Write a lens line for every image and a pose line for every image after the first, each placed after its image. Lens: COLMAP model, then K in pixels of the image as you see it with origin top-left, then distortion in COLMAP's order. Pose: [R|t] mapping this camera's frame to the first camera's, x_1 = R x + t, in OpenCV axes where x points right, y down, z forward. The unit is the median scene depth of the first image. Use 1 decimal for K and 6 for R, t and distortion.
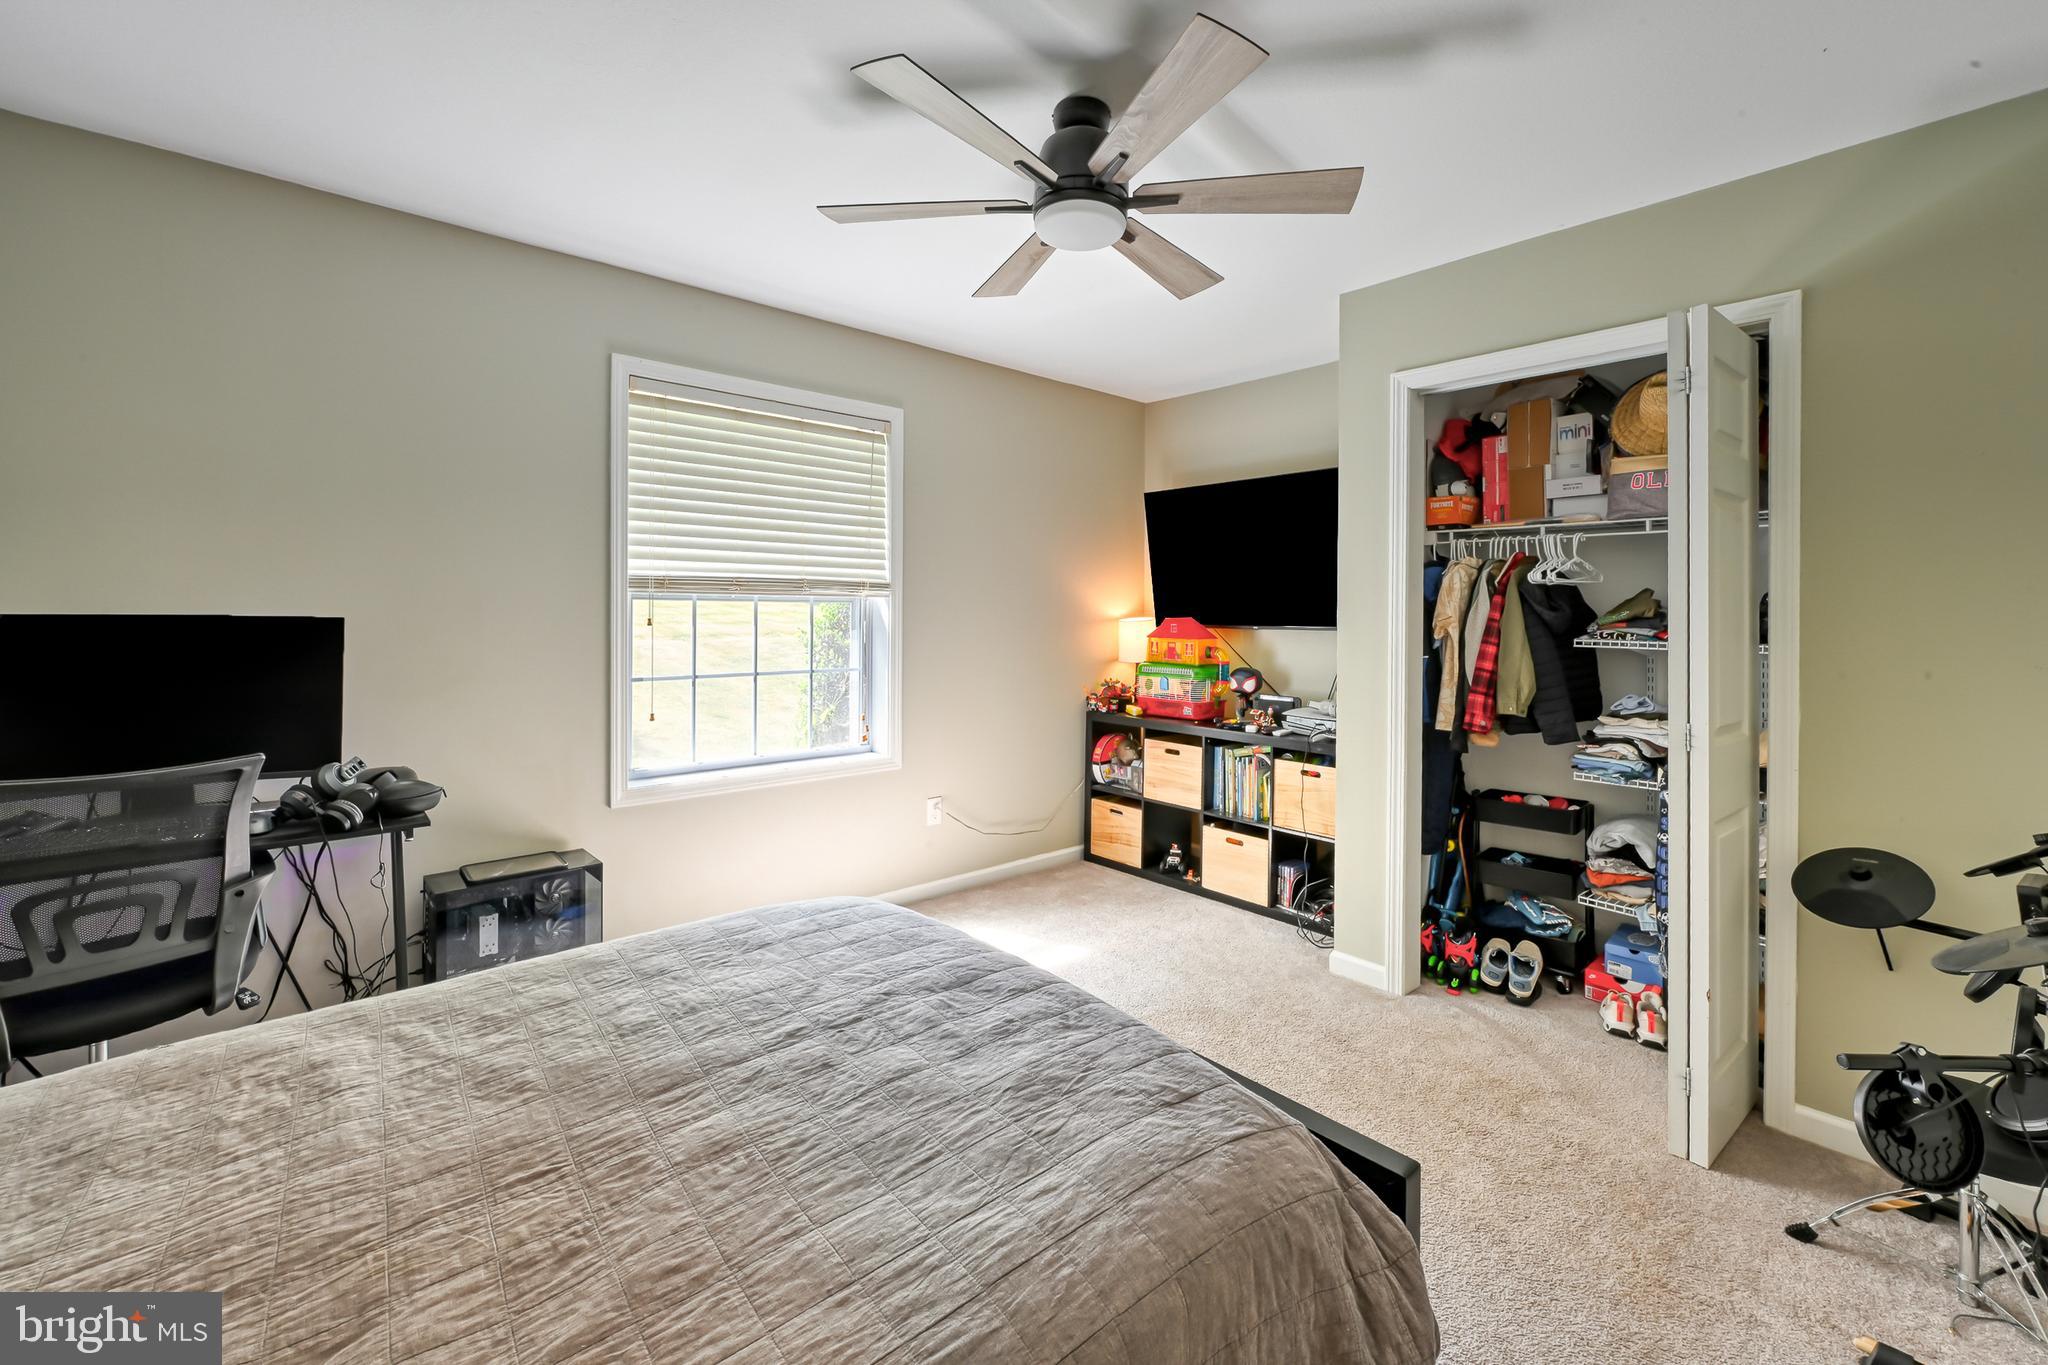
lens RADIAL K [[830.0, 0, 1027.8], [0, 830.0, 615.9], [0, 0, 1]] dist [-0.001594, 0.000107]
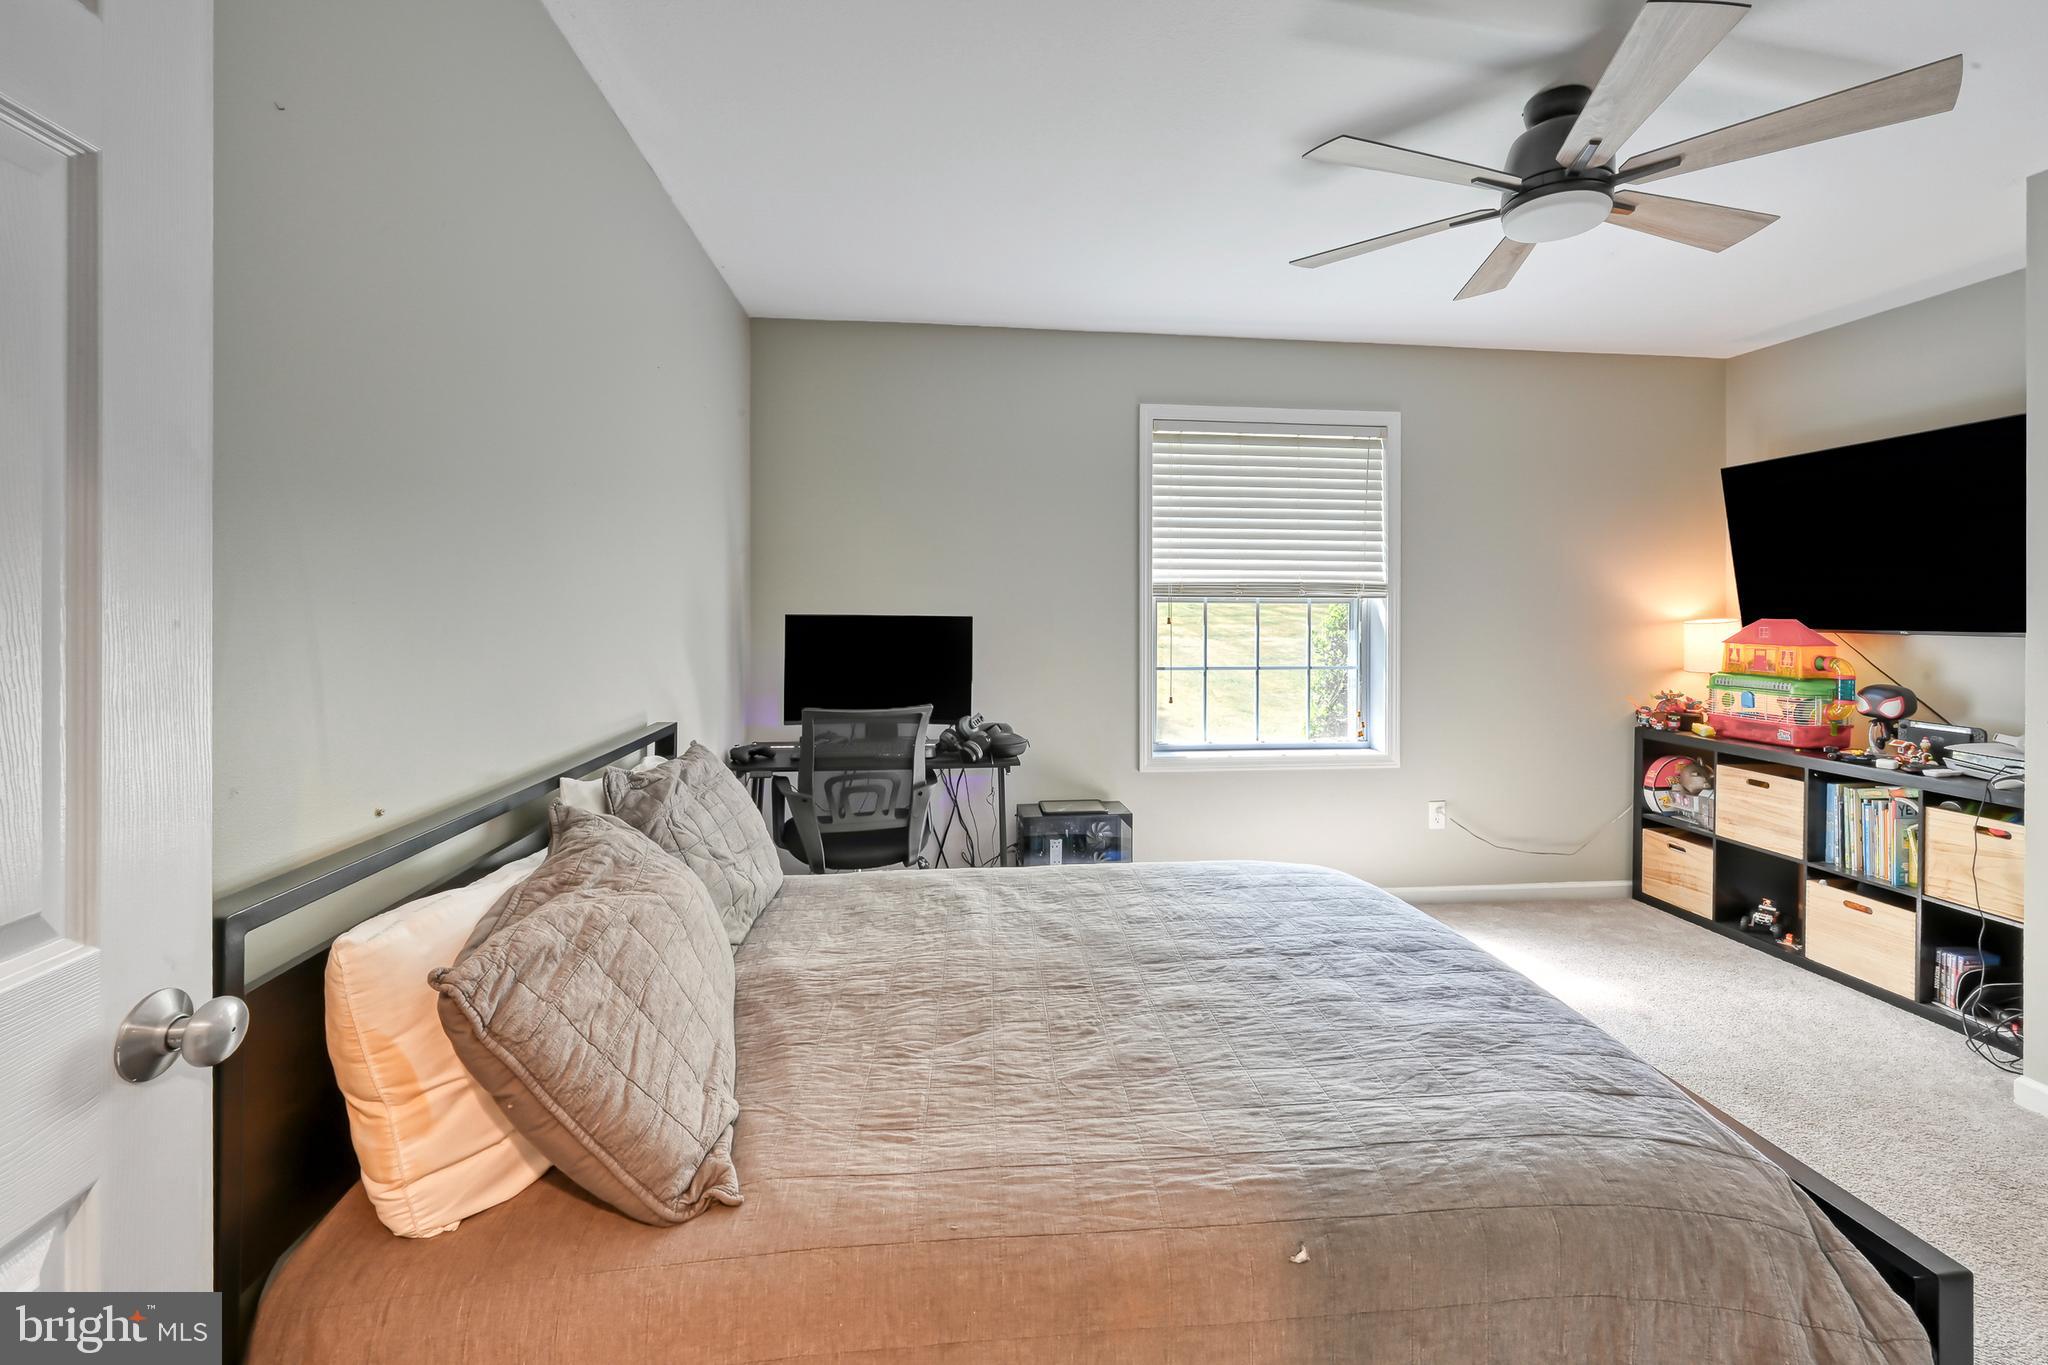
lens RADIAL K [[830.0, 0, 1027.8], [0, 830.0, 615.9], [0, 0, 1]] dist [-0.001594, 0.000107]
pose [[0.812384, 0.001001, -0.583122, 0.103661], [-0.002004, 0.999997, -0.001074, 0.002049], [0.583119, 0.002041, 0.812384, -0.127662]]
